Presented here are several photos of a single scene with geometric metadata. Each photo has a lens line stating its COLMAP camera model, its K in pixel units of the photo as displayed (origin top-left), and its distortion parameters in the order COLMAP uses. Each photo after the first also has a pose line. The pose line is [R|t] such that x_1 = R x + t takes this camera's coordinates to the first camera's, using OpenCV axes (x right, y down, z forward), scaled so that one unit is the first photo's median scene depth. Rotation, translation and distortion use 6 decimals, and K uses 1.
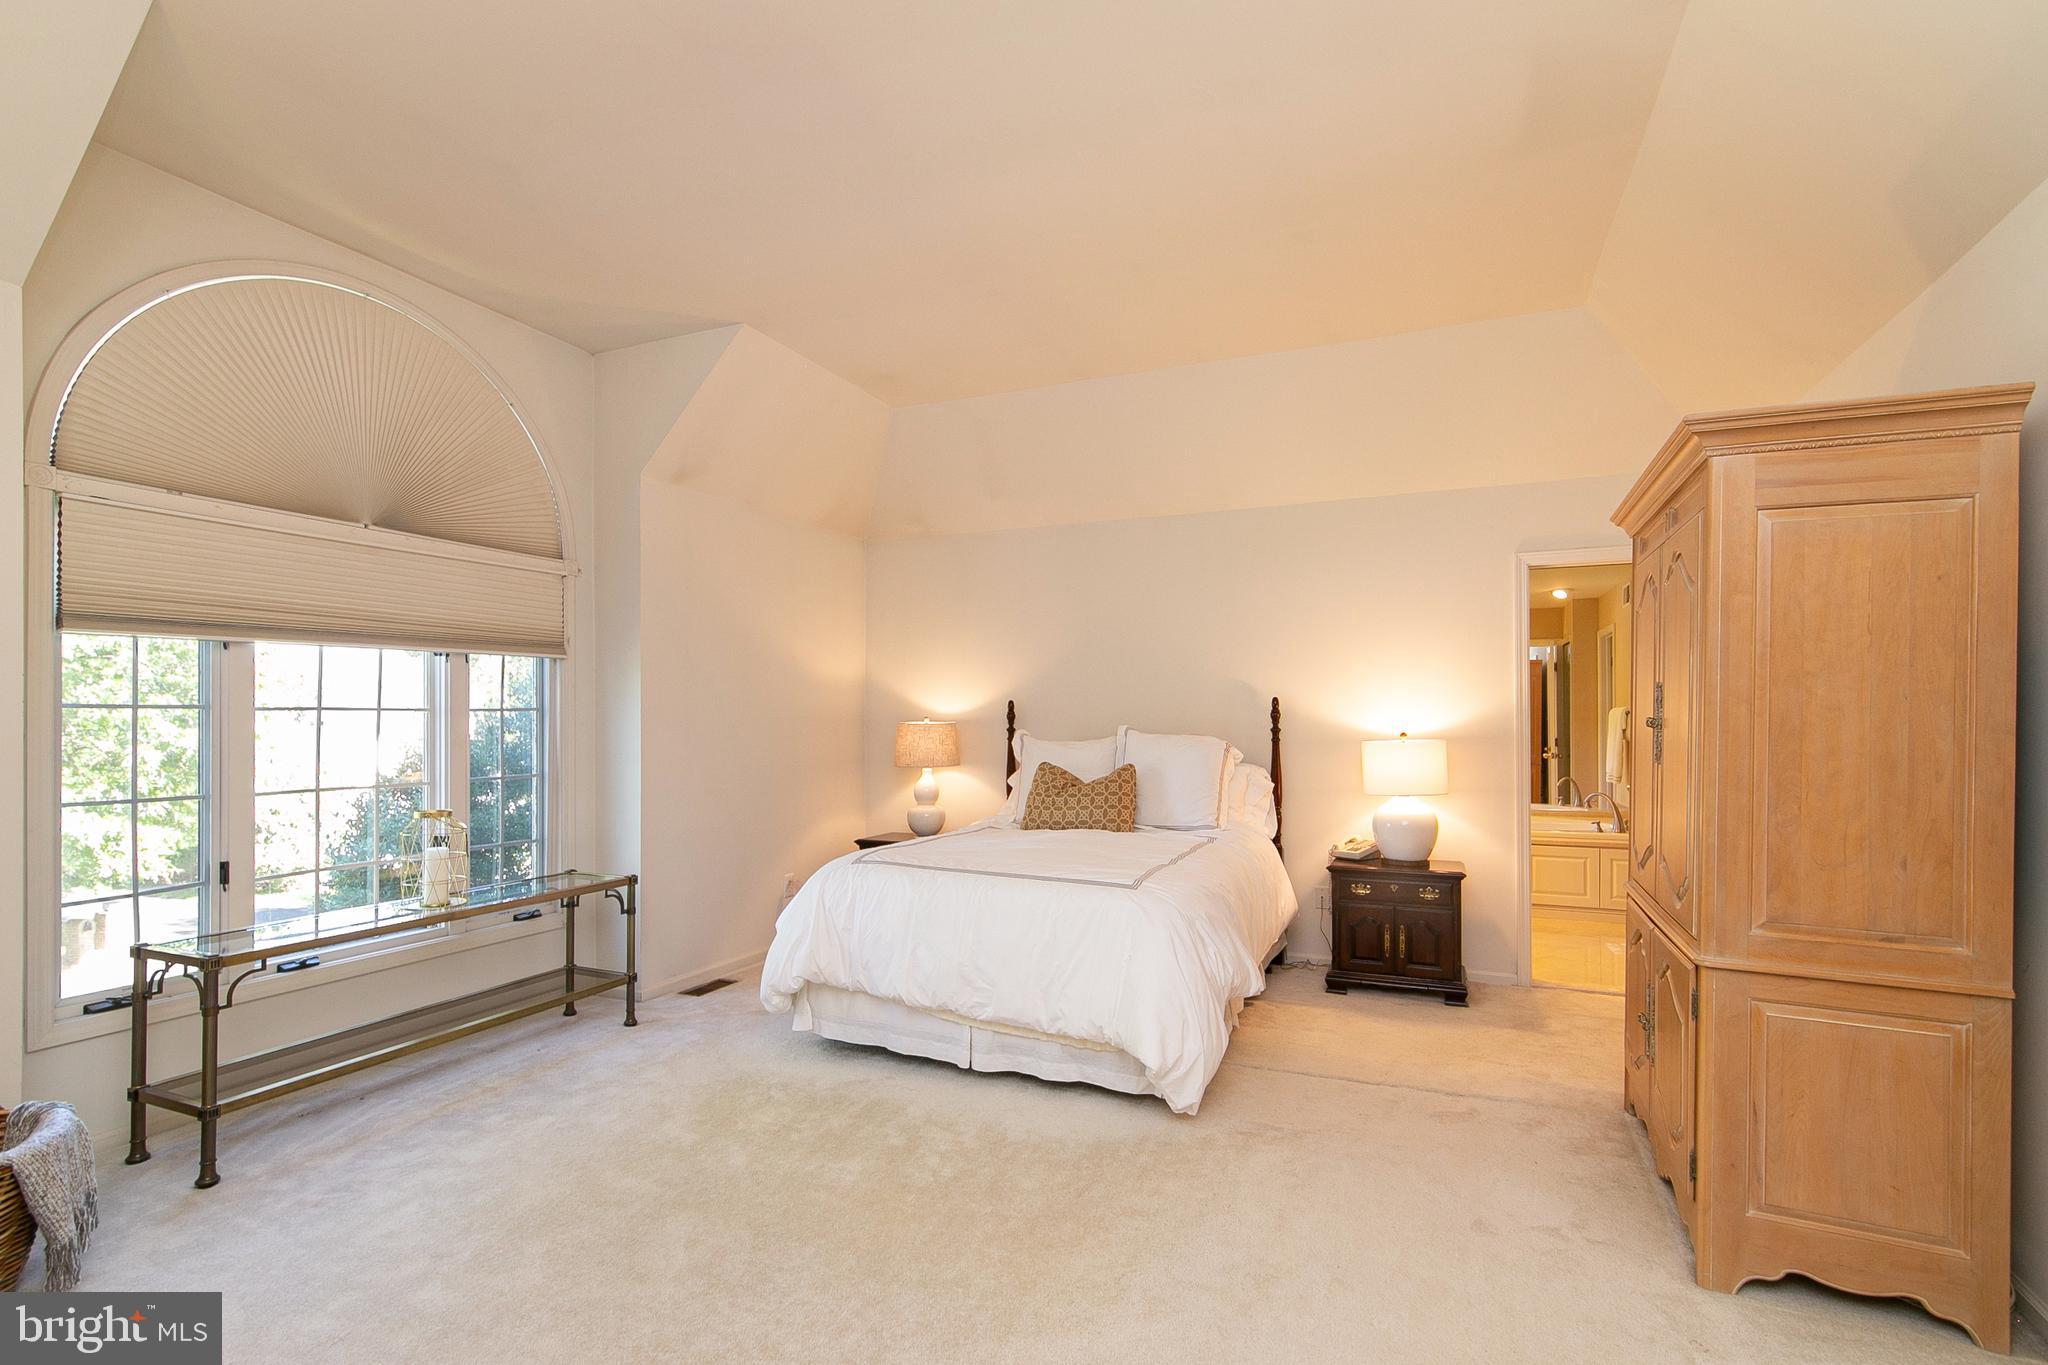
lens RADIAL K [[949.4, 0, 1026.9], [0, 949.4, 720.0], [0, 0, 1]] dist [0.000256, 0.000057]
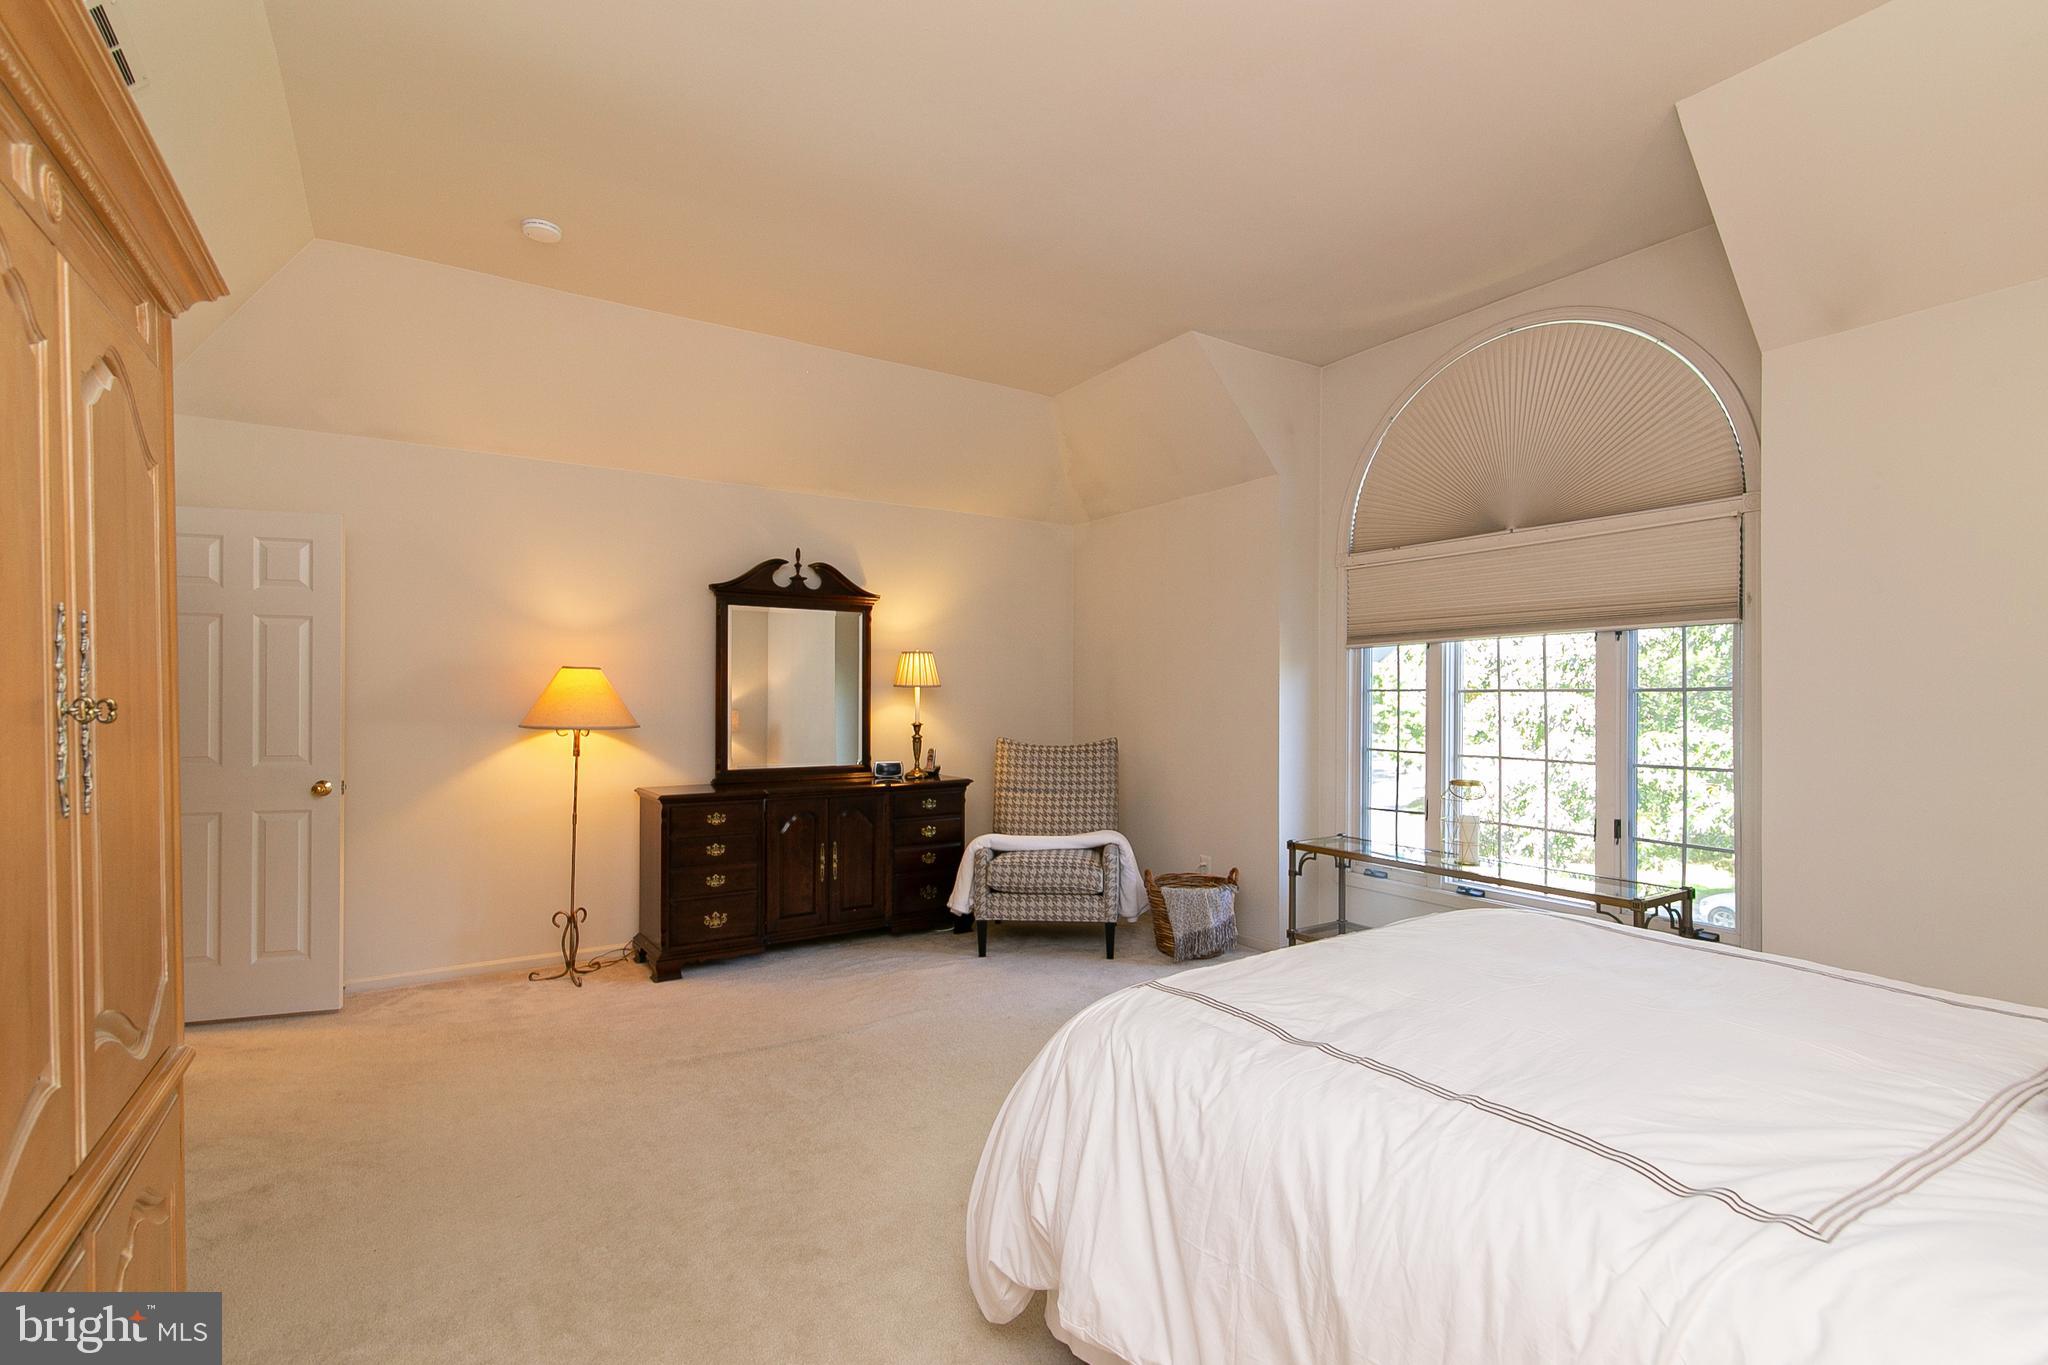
lens RADIAL K [[949.4, 0, 1021.7], [0, 949.4, 691.5], [0, 0, 1]] dist [0.000256, 0.000057]
pose [[-0.545171, 0.001474, -0.838324, 0.535510], [0.005508, 0.999983, -0.001823, -0.010136], [0.838307, -0.005611, -0.545170, 1.023349]]
